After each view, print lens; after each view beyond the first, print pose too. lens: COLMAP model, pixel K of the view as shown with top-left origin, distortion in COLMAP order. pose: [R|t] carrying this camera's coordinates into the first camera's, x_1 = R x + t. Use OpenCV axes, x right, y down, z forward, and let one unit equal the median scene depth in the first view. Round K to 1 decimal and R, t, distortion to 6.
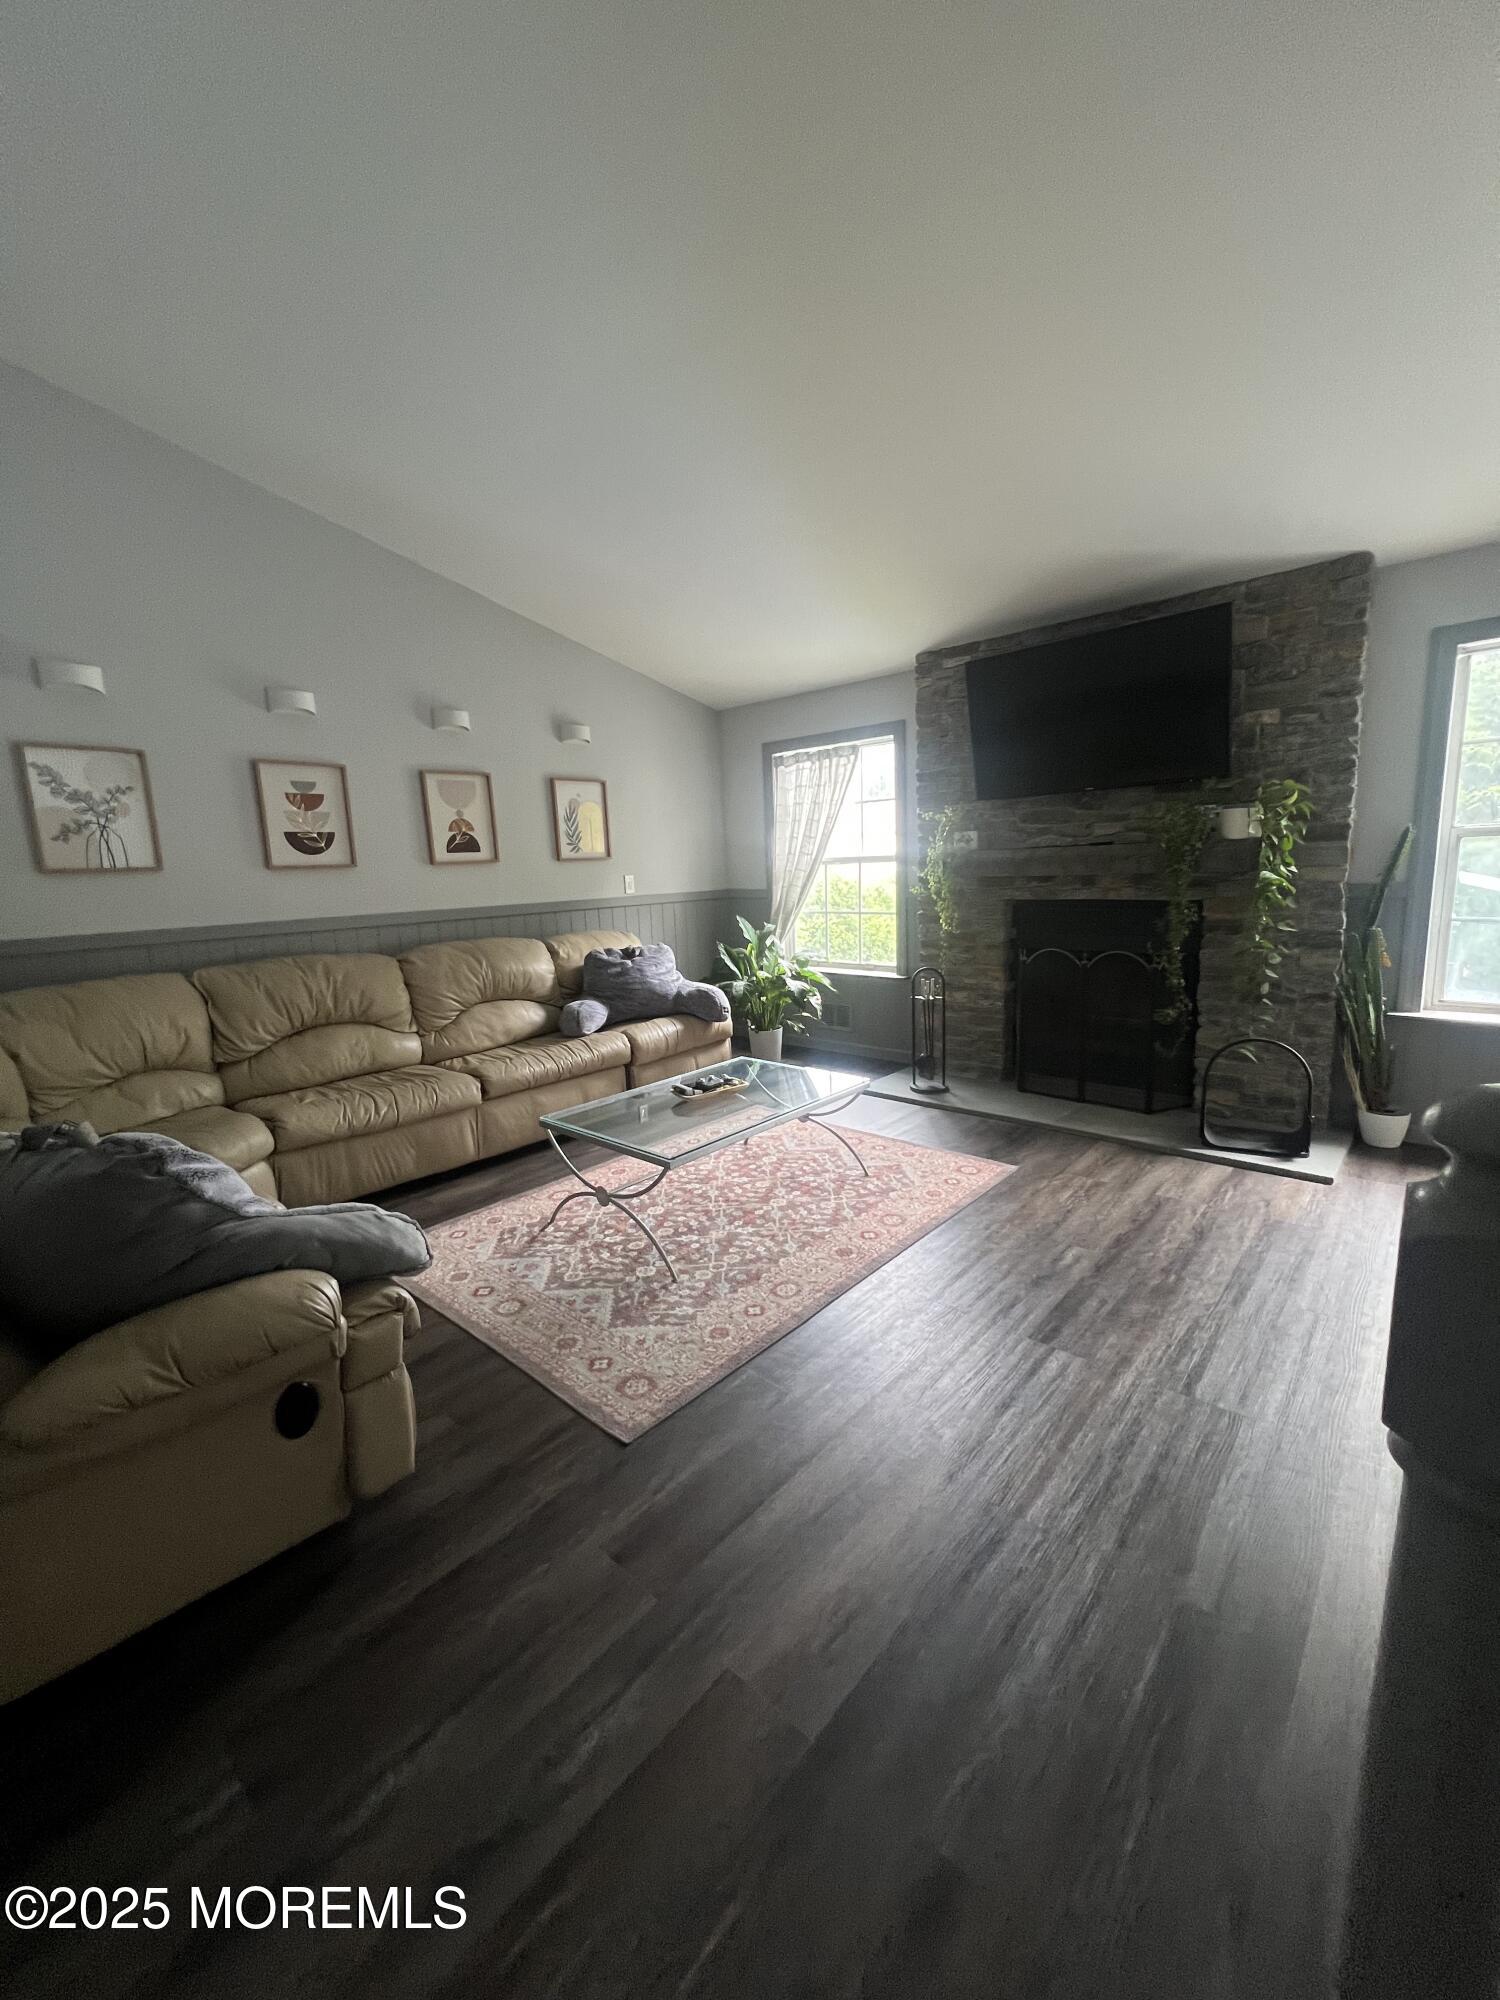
lens RADIAL K [[800.2, 0, 759.2], [0, 800.2, 999.2], [0, 0, 1]] dist [-0.002227, 0.000226]
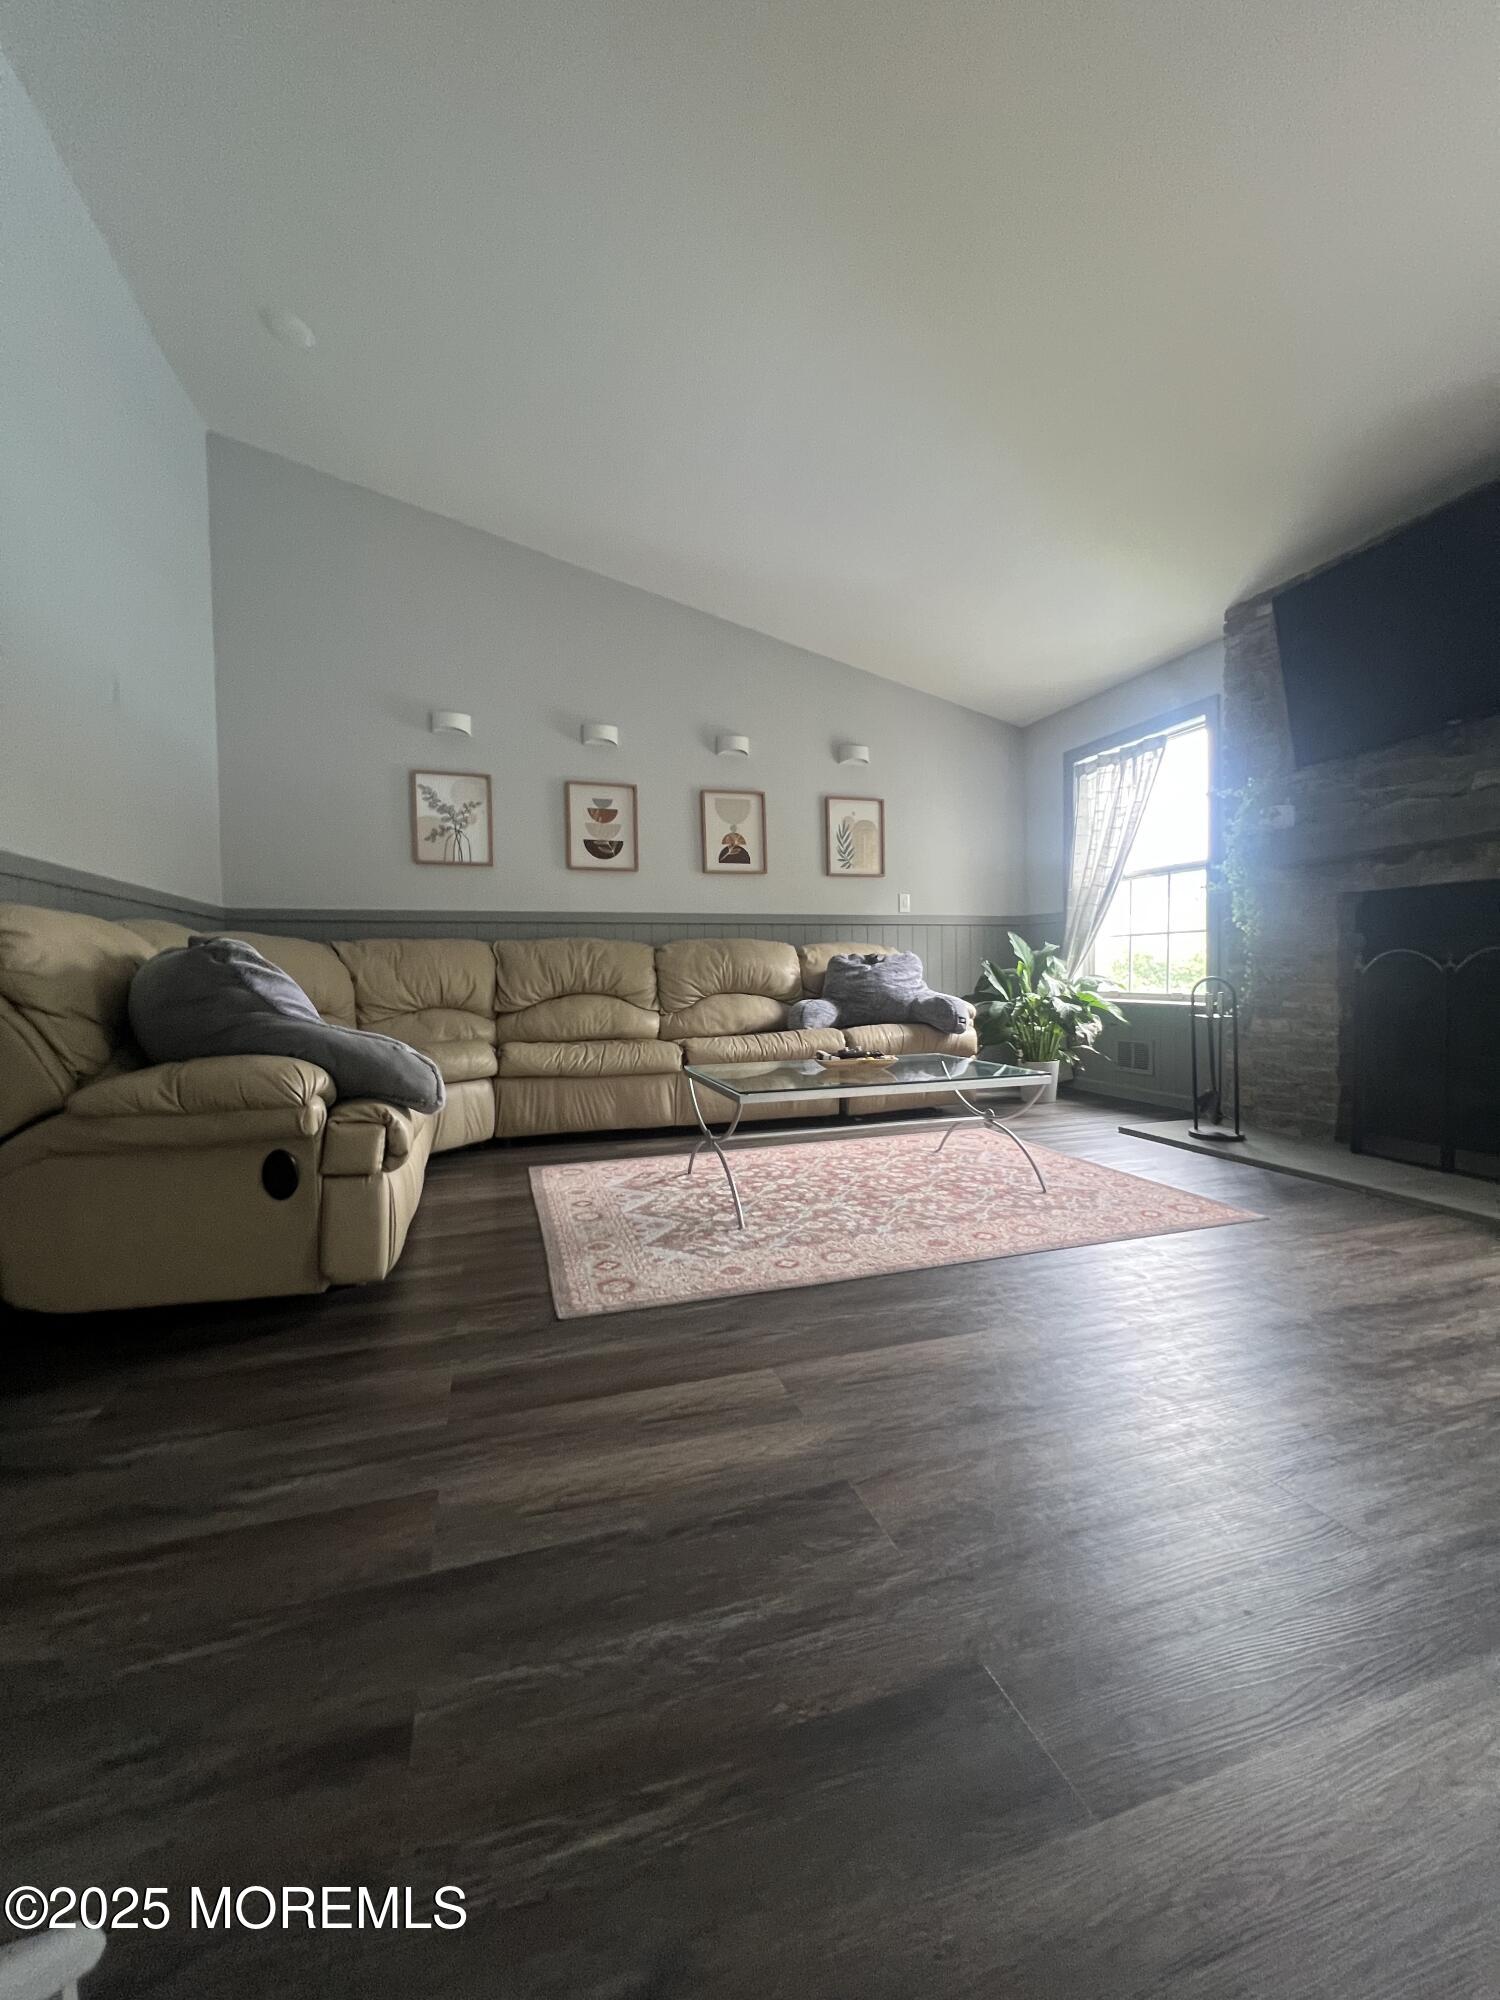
lens RADIAL K [[800.2, 0, 753.6], [0, 800.2, 999.2], [0, 0, 1]] dist [-0.002227, 0.000226]
pose [[0.865003, 0.043295, -0.499896, 0.247216], [-0.101727, 0.990713, -0.090221, 0.114368], [0.491347, 0.128894, 0.861373, 0.111882]]
